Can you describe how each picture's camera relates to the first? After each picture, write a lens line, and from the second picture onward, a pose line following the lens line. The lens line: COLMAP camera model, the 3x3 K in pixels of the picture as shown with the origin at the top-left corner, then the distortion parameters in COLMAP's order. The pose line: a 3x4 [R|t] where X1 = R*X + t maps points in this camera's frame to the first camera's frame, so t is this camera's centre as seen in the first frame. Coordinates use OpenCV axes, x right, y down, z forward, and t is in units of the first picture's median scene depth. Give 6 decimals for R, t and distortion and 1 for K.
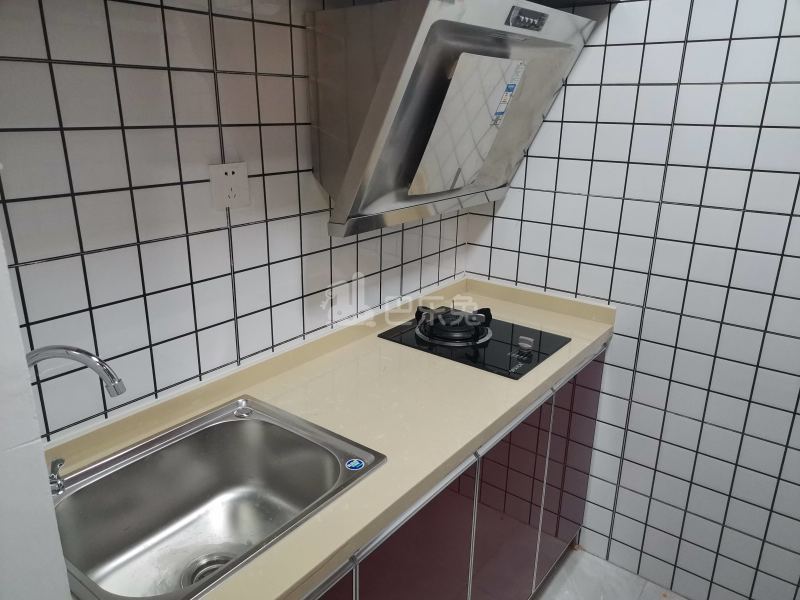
lens RADIAL K [[598.8, 0, 398.9], [0, 598.8, 301.5], [0, 0, 1]] dist [0.041134, -0.033890]
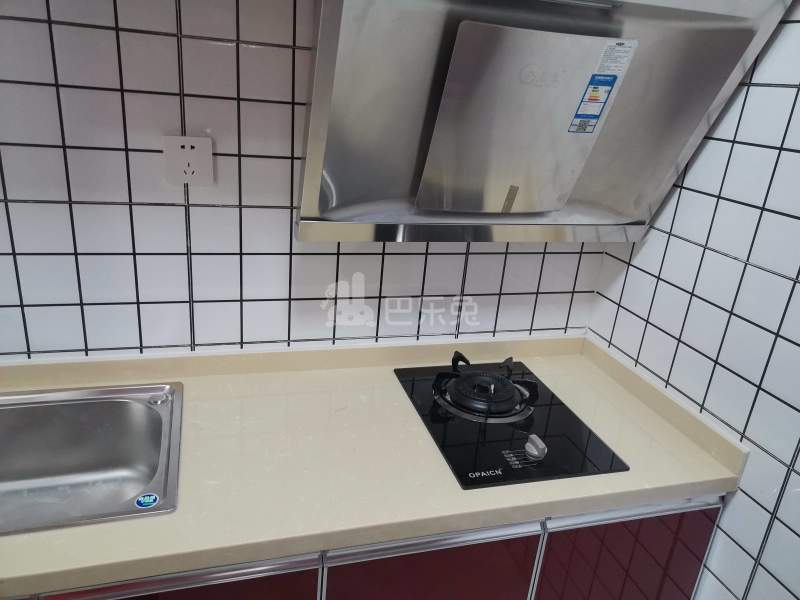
lens RADIAL K [[598.8, 0, 397.2], [0, 598.8, 298.7], [0, 0, 1]] dist [0.041134, -0.033890]
pose [[0.806839, 0.251713, -0.534464, 0.418919], [-0.252567, 0.964813, 0.073110, -0.107967], [0.534061, 0.076000, 0.842023, 0.321426]]
